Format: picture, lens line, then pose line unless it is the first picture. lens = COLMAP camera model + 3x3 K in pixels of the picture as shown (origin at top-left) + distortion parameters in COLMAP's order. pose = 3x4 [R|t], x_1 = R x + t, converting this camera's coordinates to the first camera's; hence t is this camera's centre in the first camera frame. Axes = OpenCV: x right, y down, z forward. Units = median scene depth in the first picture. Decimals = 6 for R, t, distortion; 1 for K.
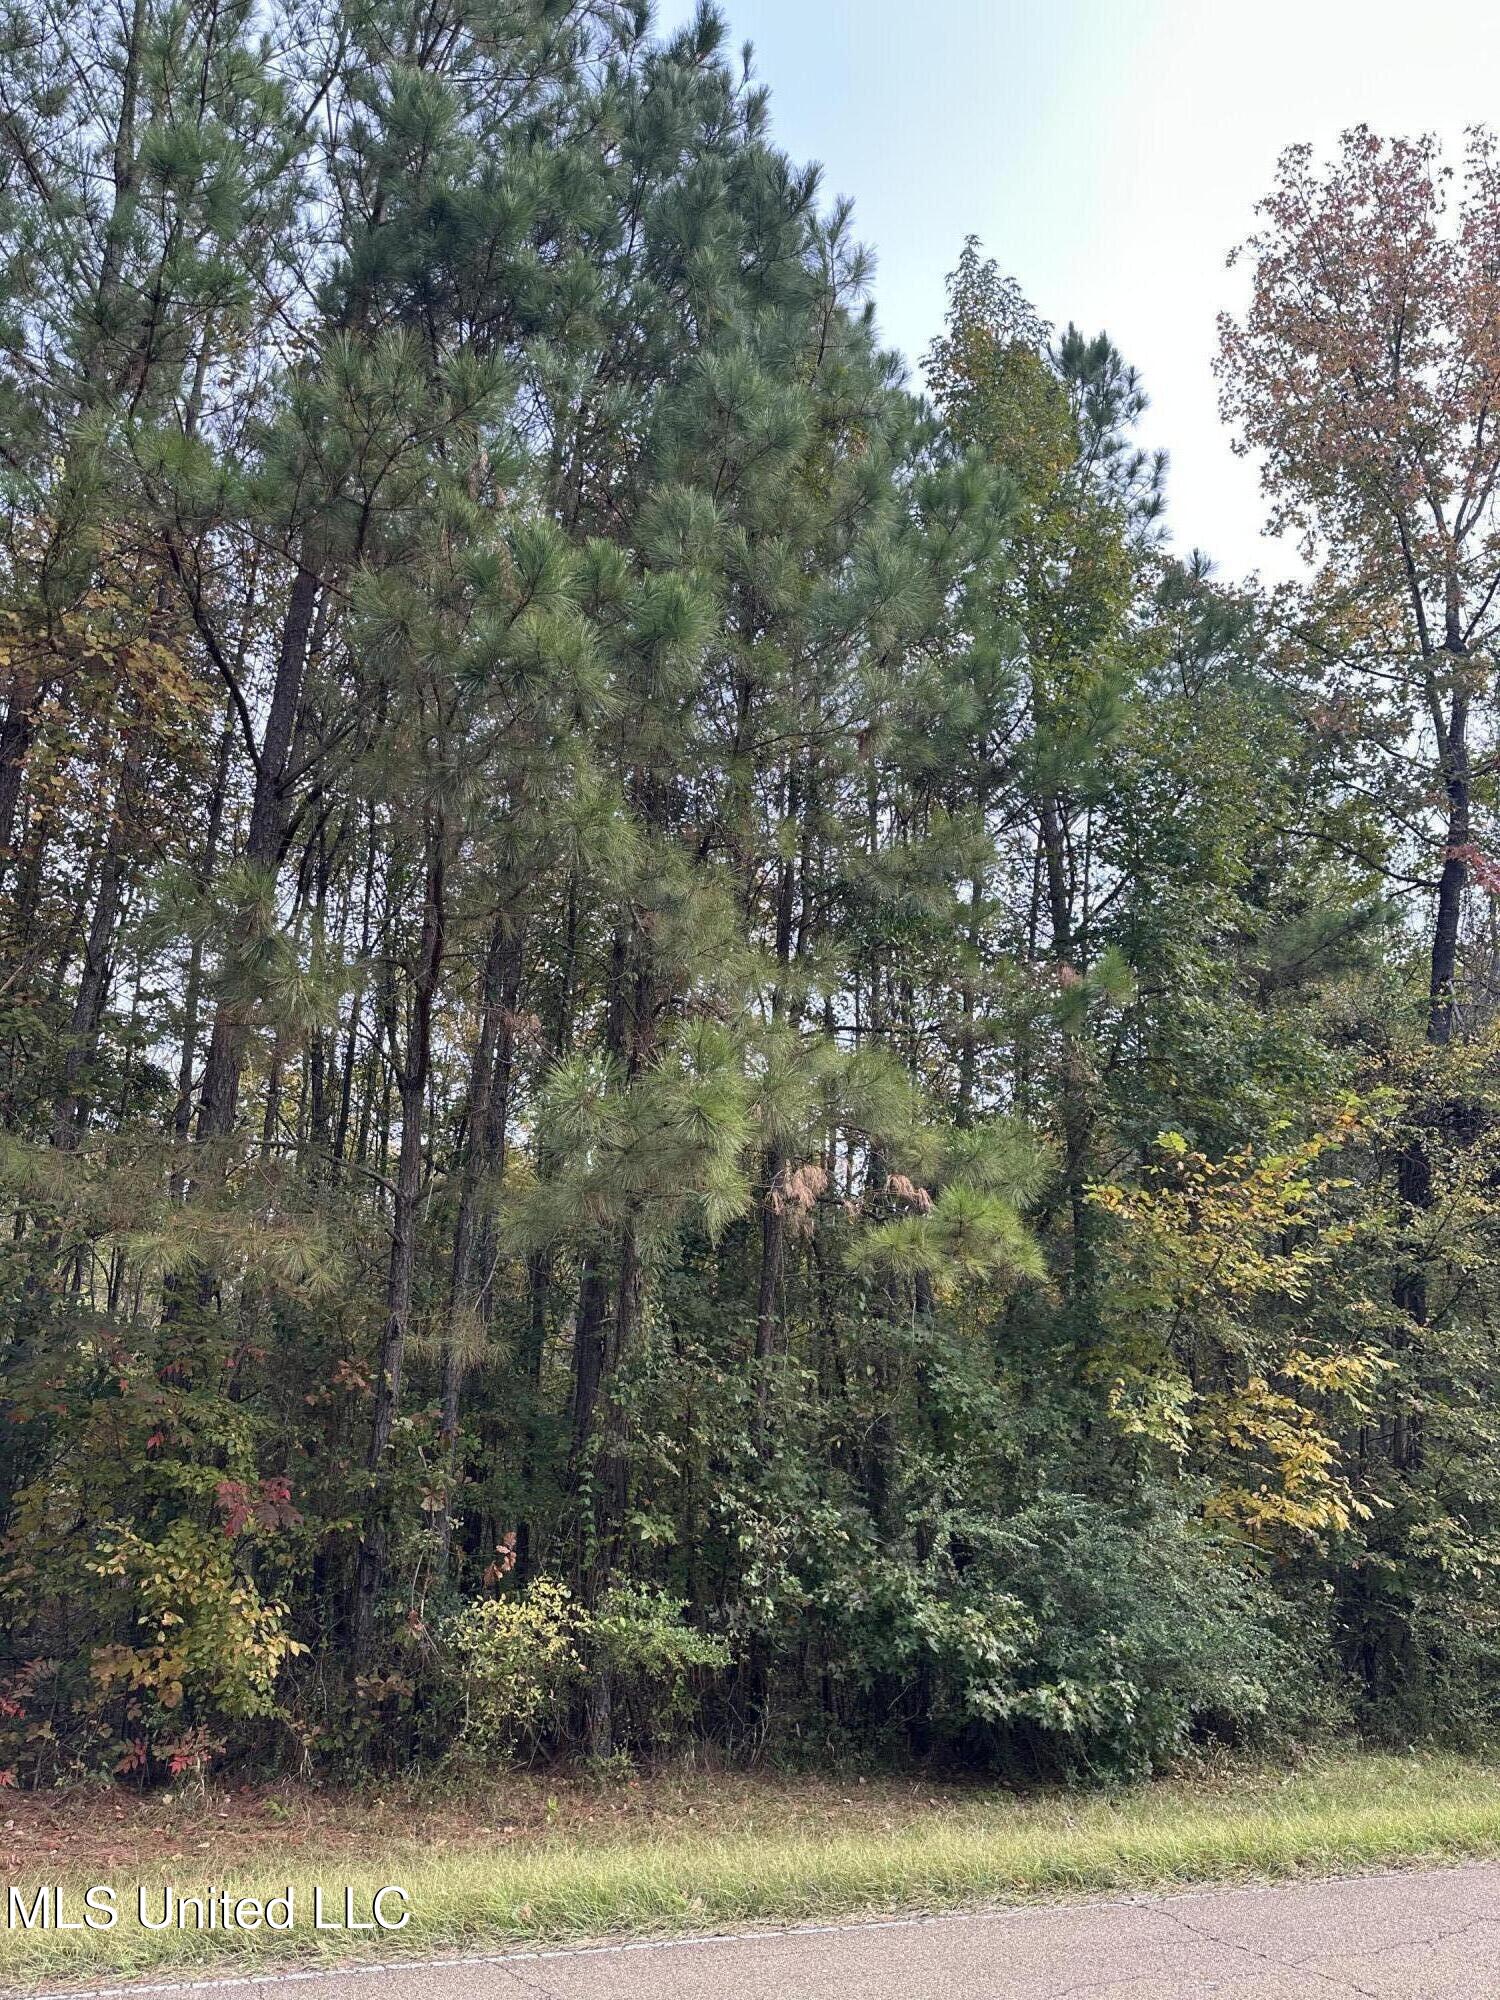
lens RADIAL K [[1392.1, 0, 735.5], [0, 1392.1, 990.5], [0, 0, 1]] dist [0.044430, -0.051135]
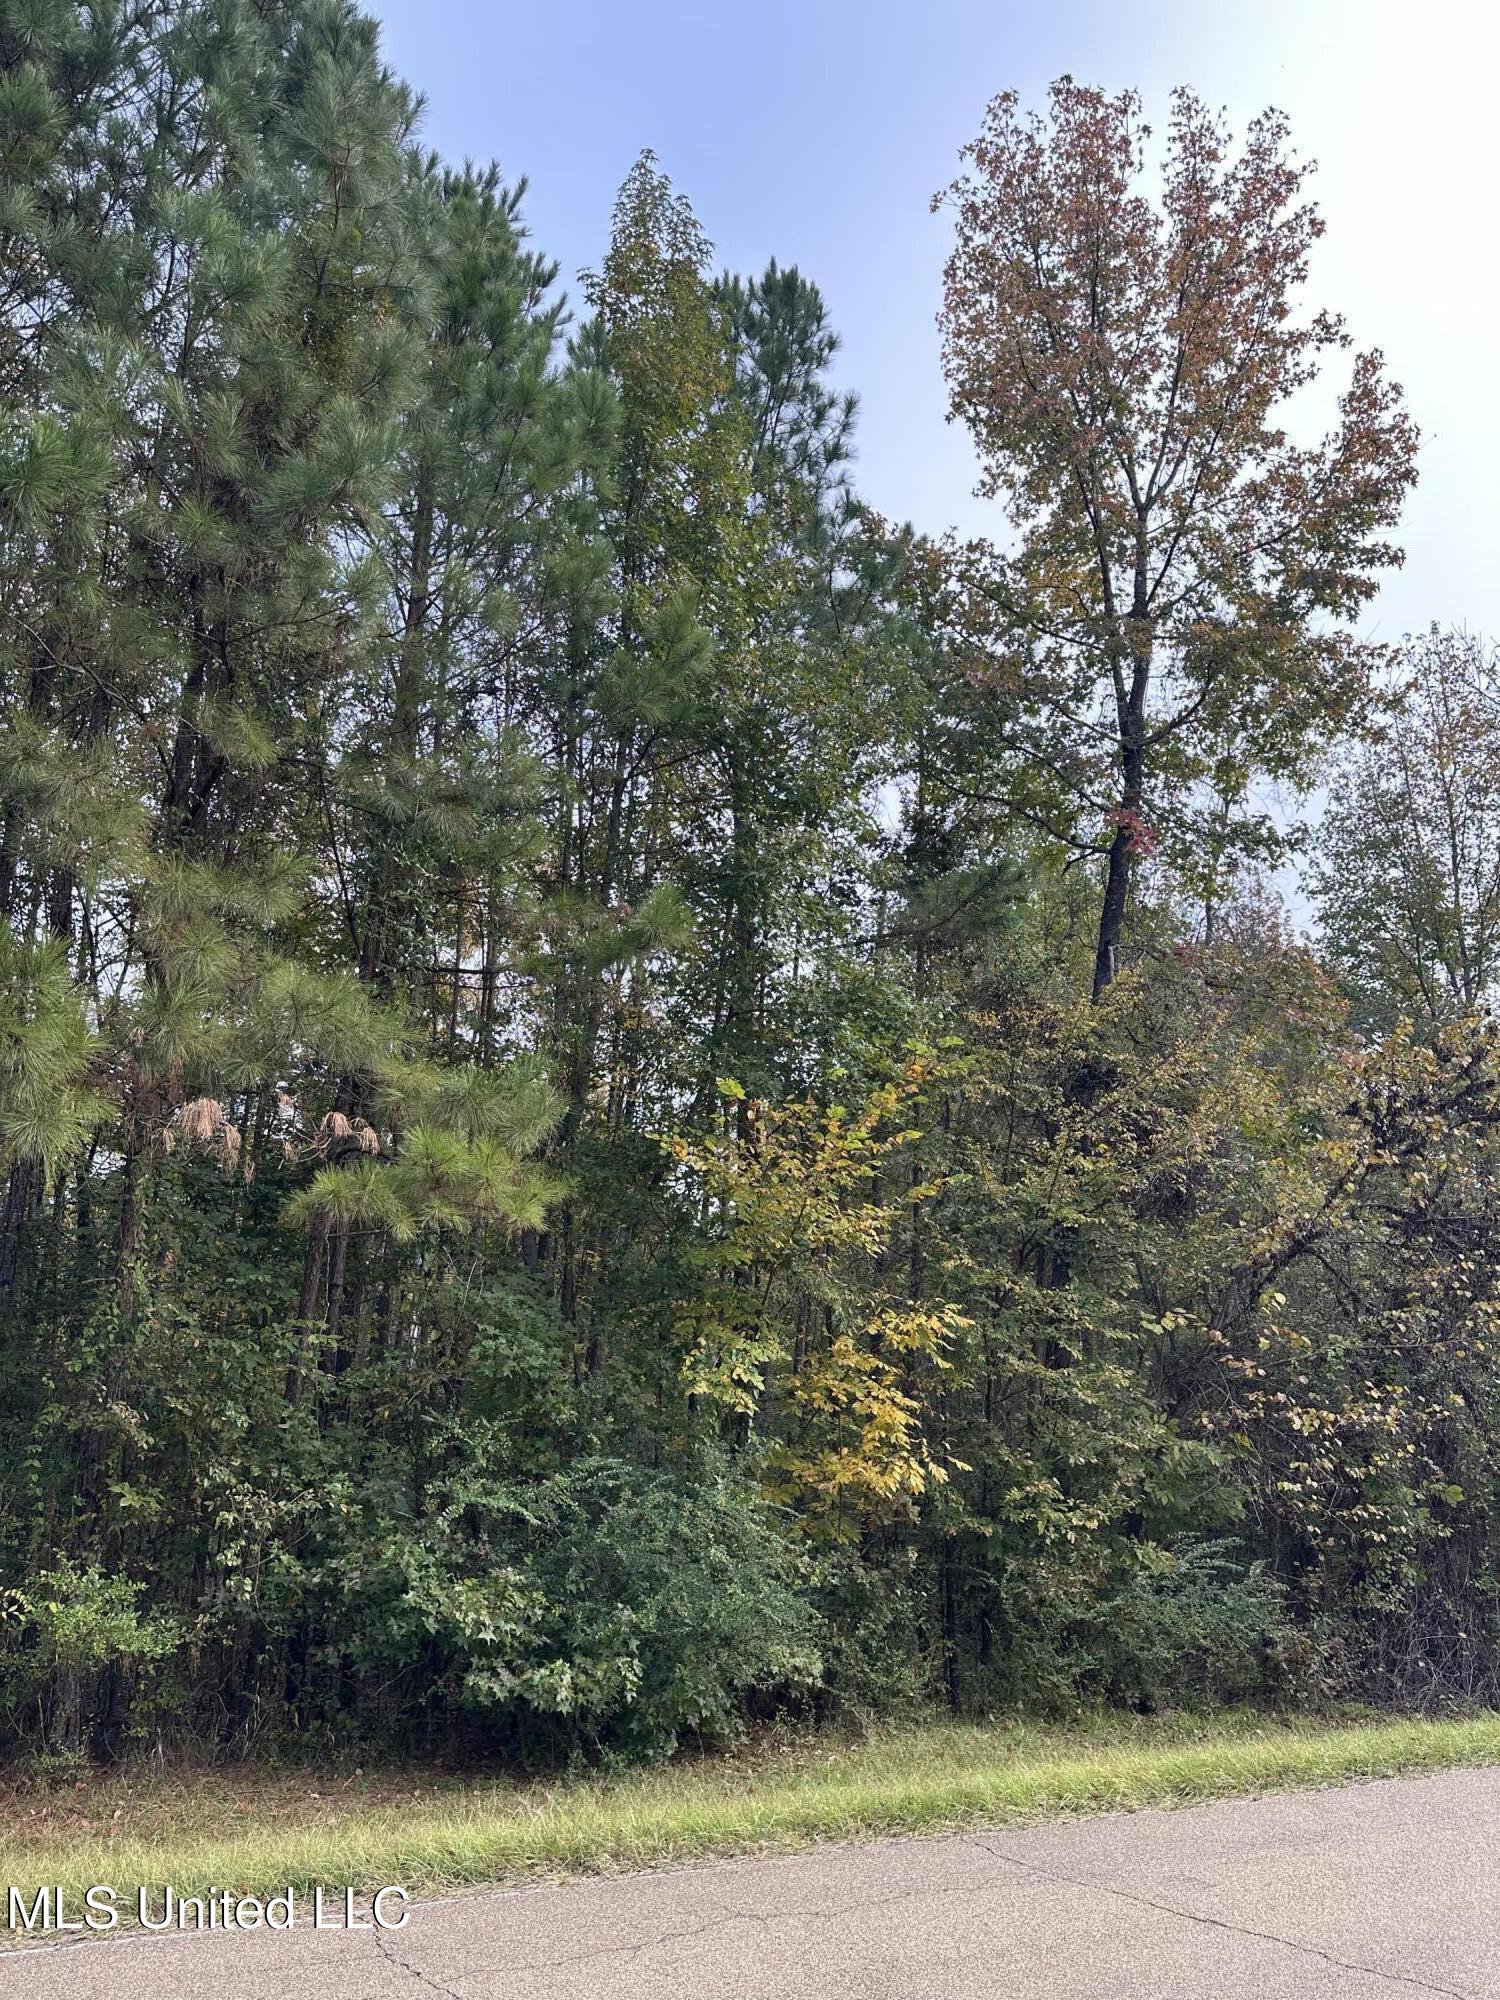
lens RADIAL K [[1392.1, 0, 755.4], [0, 1392.1, 984.7], [0, 0, 1]] dist [0.044430, -0.051135]
pose [[0.994358, 0.022640, 0.103630, 0.206823], [-0.023645, 0.999684, 0.008481, 0.025558], [-0.103405, -0.010884, 0.994580, 0.049578]]
